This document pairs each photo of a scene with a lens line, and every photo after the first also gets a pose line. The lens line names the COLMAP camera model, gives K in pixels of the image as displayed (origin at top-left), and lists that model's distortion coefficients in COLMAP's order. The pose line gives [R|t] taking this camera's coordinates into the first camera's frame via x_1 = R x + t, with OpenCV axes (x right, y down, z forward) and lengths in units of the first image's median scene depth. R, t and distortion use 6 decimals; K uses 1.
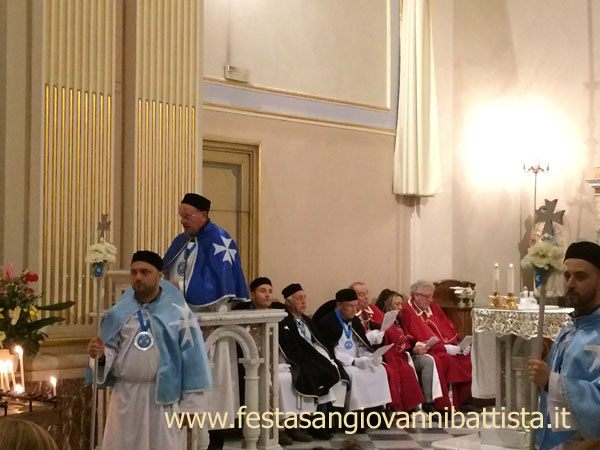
lens RADIAL K [[1089.8, 0, 300.0], [0, 1089.8, 225.0], [0, 0, 1]] dist [0.017199, 0.034299]
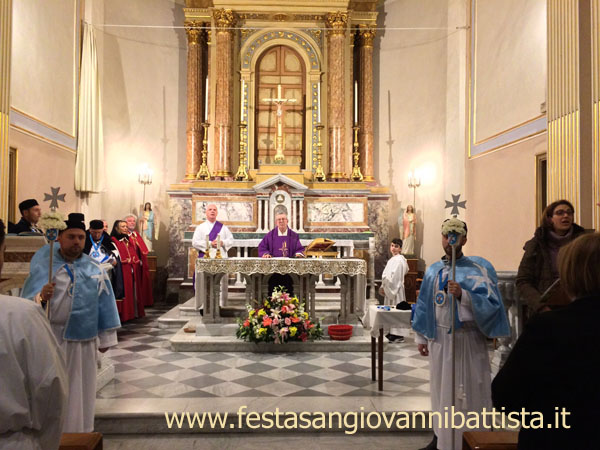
lens RADIAL K [[507.7, 0, 300.0], [0, 507.7, 225.0], [0, 0, 1]] dist [0.071410, -0.097380]
pose [[0.714020, 0.019127, 0.699864, -0.206583], [-0.028434, 0.999594, 0.001691, 0.012270], [-0.699548, -0.021107, 0.714274, 0.222655]]
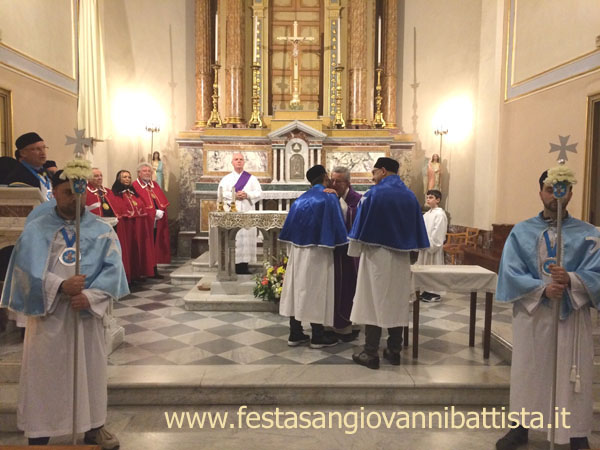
lens RADIAL K [[507.7, 0, 300.0], [0, 507.7, 225.0], [0, 0, 1]] dist [0.071410, -0.097380]
pose [[0.727727, -0.046656, 0.684278, -0.181297], [-0.027804, 0.994857, 0.097402, 0.013706], [-0.685303, -0.089908, 0.722687, 0.266573]]
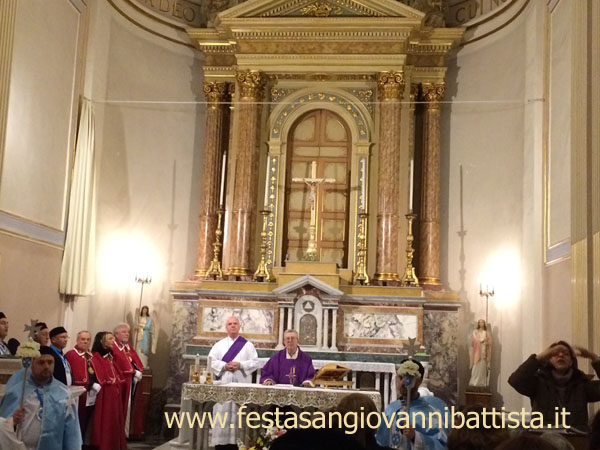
lens RADIAL K [[805.2, 0, 300.0], [0, 805.2, 225.0], [0, 0, 1]] dist [0.034271, 0.062278]
pose [[0.799503, 0.115040, 0.589543, -0.278775], [-0.059549, 0.991834, -0.112783, -0.016858], [-0.597703, 0.055064, 0.799824, 0.005296]]
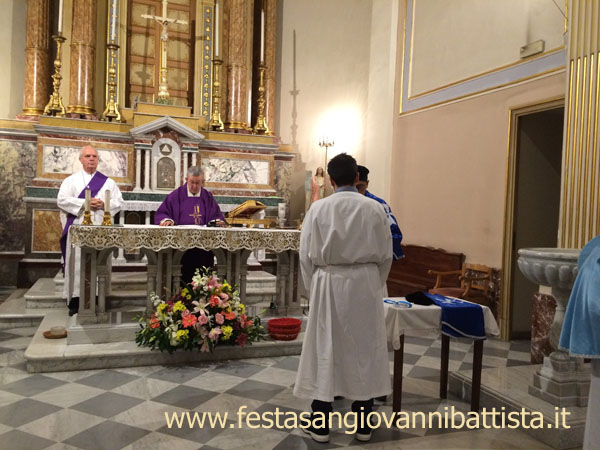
lens RADIAL K [[507.7, 0, 300.0], [0, 507.7, 225.0], [0, 0, 1]] dist [0.071410, -0.097380]
pose [[0.461617, -0.012299, 0.886994, -0.136692], [-0.063468, 0.996883, 0.046854, 0.026716], [-0.884806, -0.077924, 0.459397, 0.401051]]
